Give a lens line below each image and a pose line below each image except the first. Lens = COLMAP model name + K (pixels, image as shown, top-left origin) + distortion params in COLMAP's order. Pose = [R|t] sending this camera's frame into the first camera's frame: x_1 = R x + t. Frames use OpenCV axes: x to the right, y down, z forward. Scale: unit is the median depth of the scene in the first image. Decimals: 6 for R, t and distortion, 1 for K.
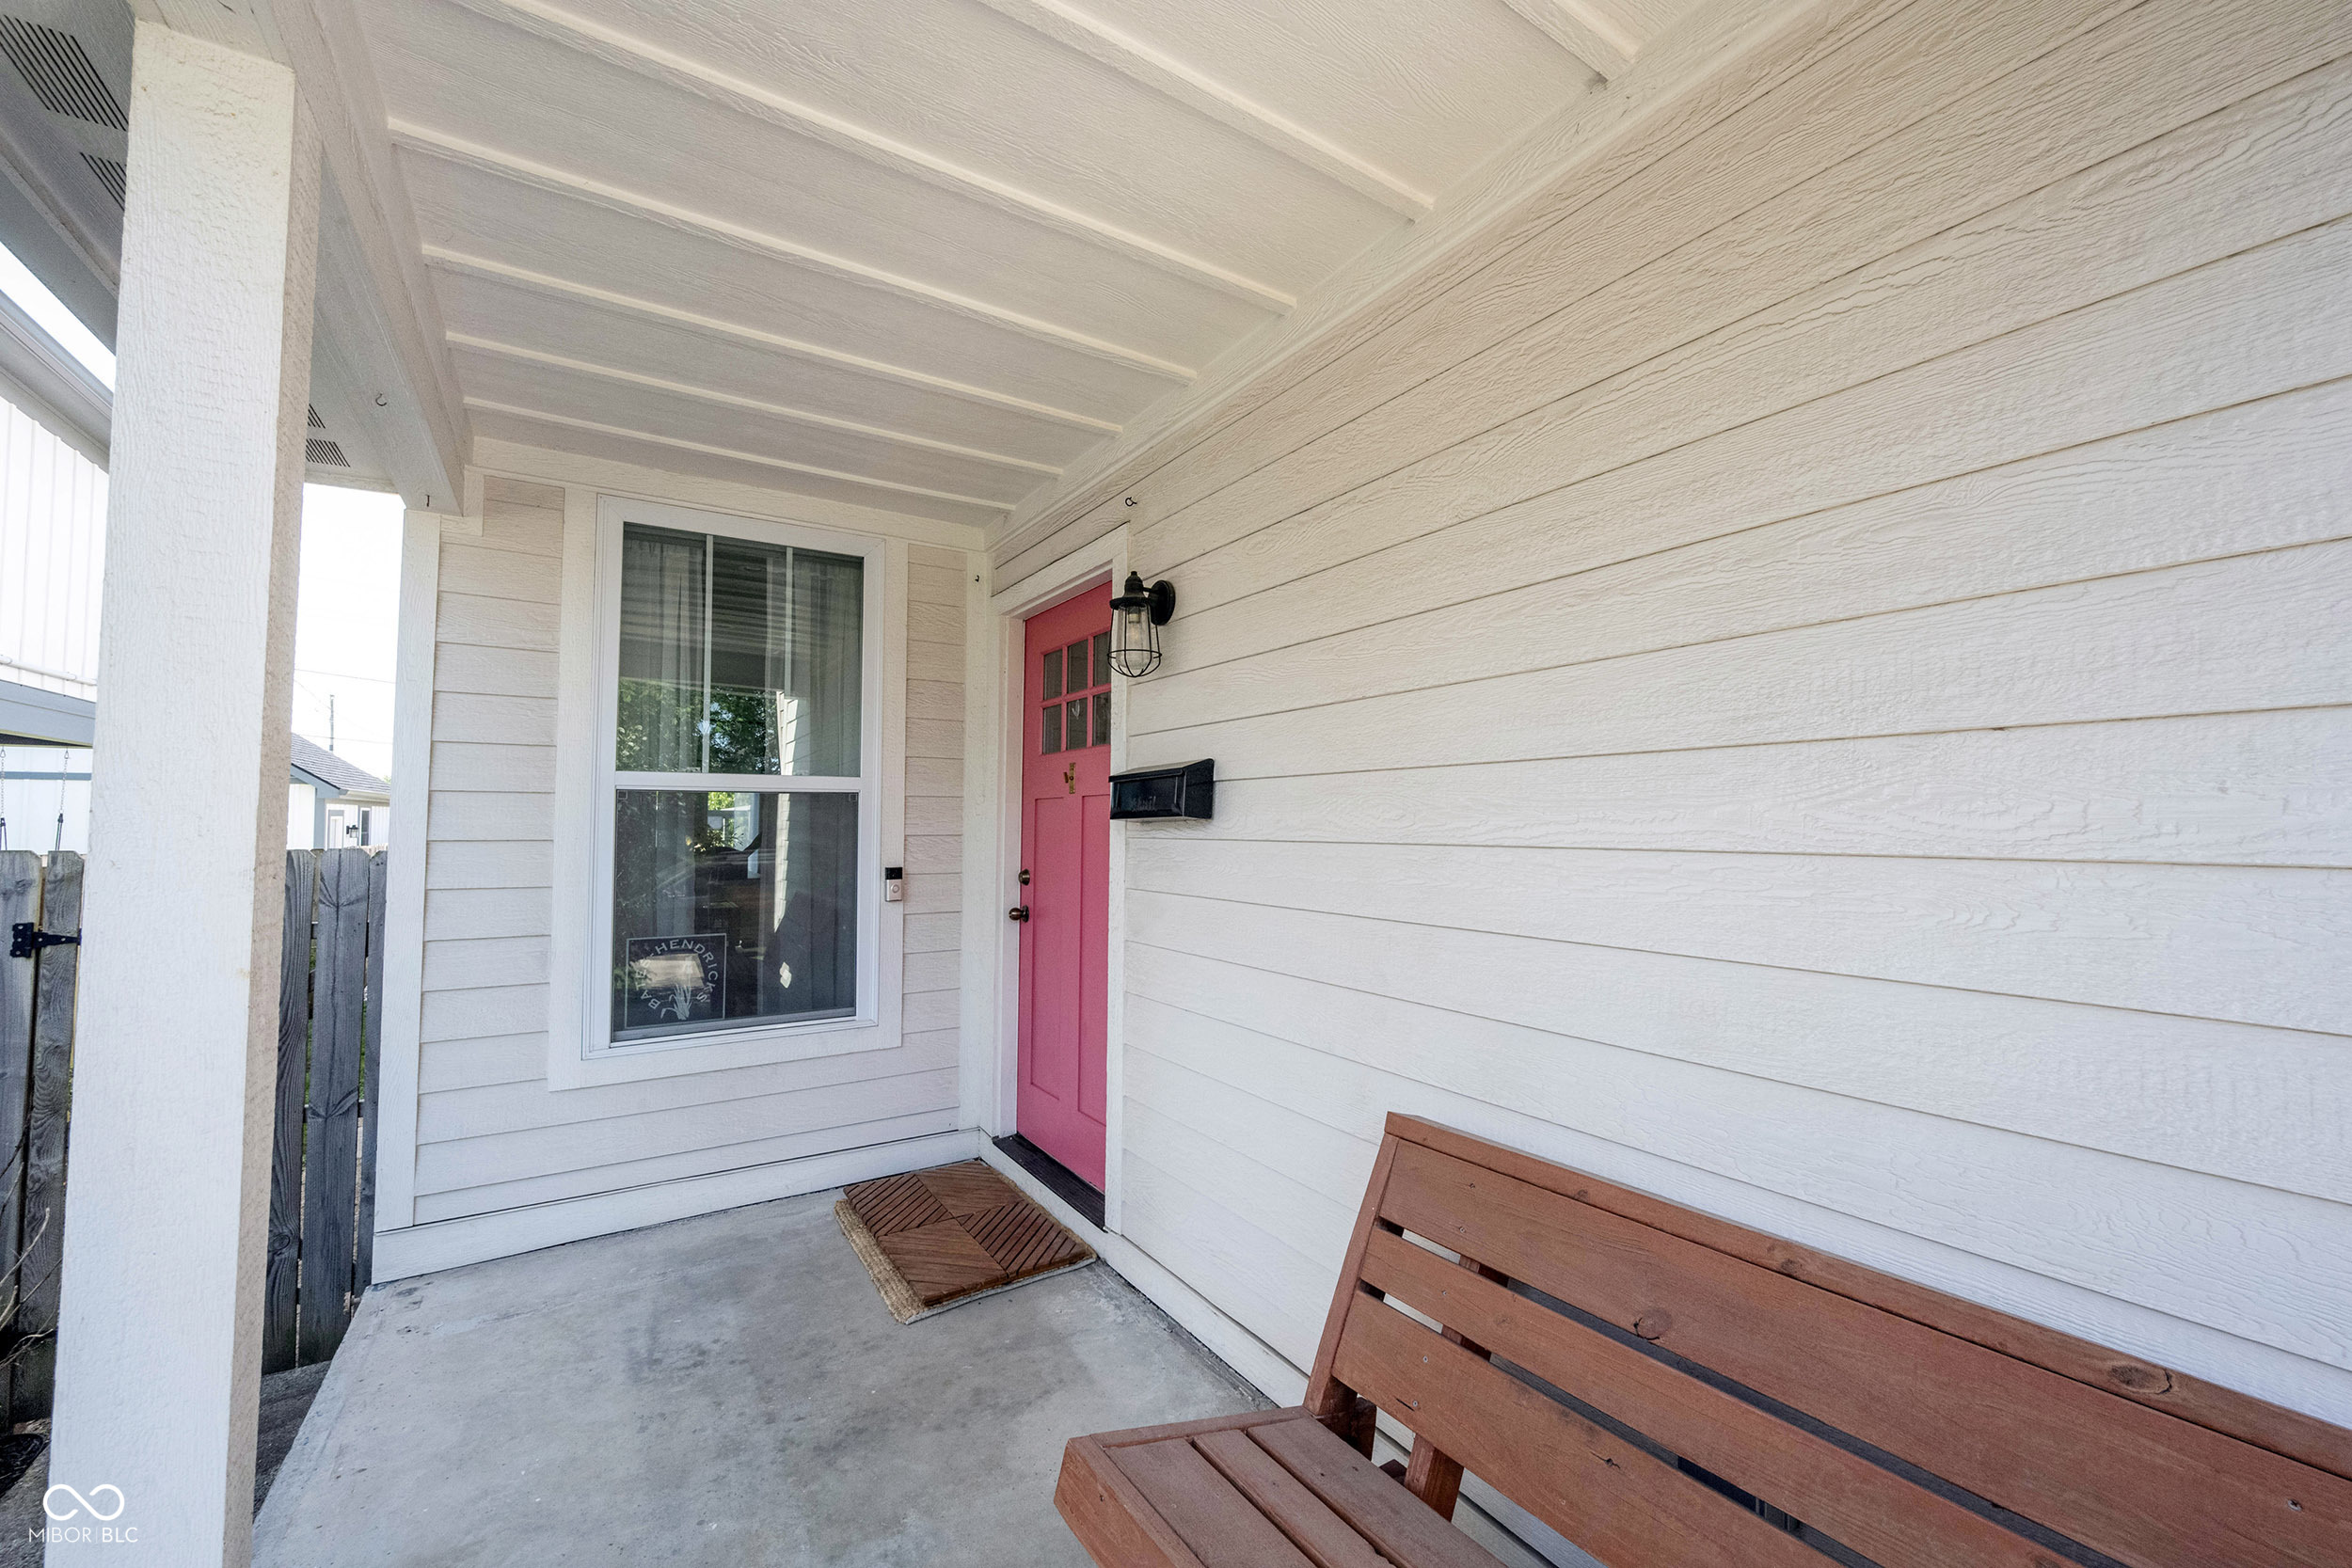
lens RADIAL K [[928.5, 0, 1176.0], [0, 928.5, 784.0], [0, 0, 1]] dist [0.000132, -0.000281]
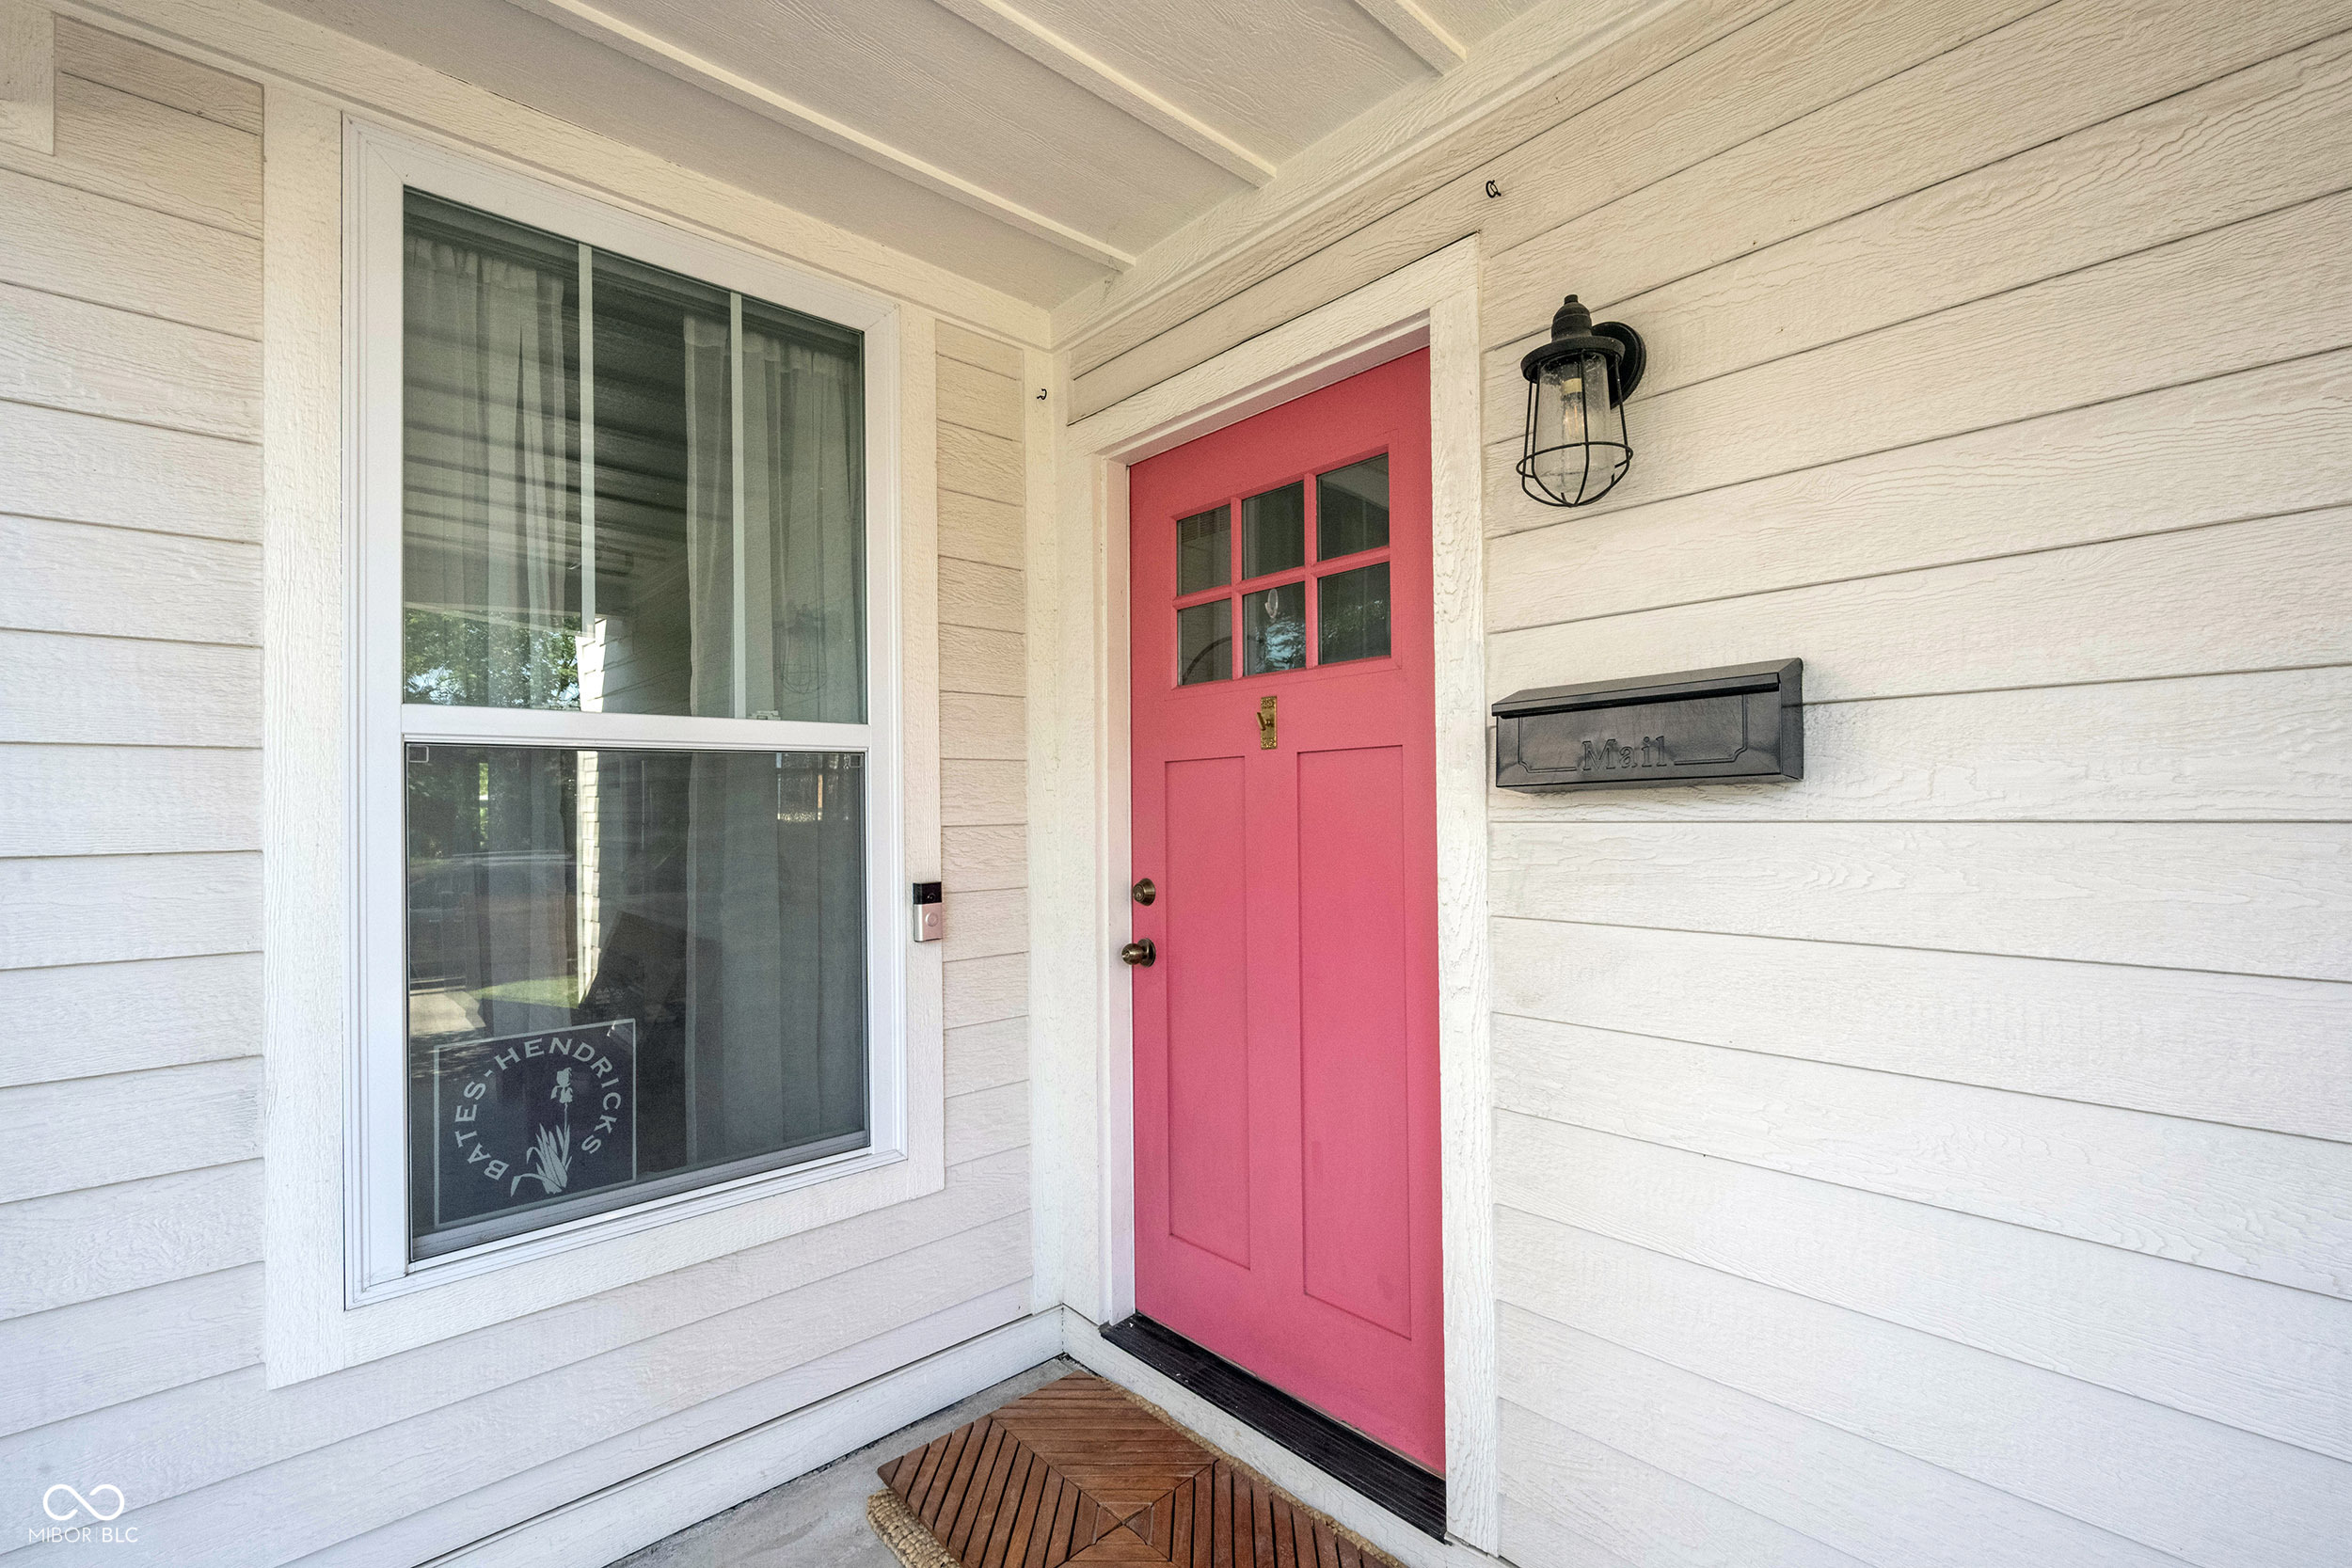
lens RADIAL K [[1018.9, 0, 1179.0], [0, 1018.9, 791.7], [0, 0, 1]] dist [0.000448, 0.000036]
pose [[0.984410, -0.012830, 0.175422, -0.275363], [0.008116, 0.999587, 0.027565, 0.018581], [-0.175703, -0.025712, 0.984107, 0.374075]]
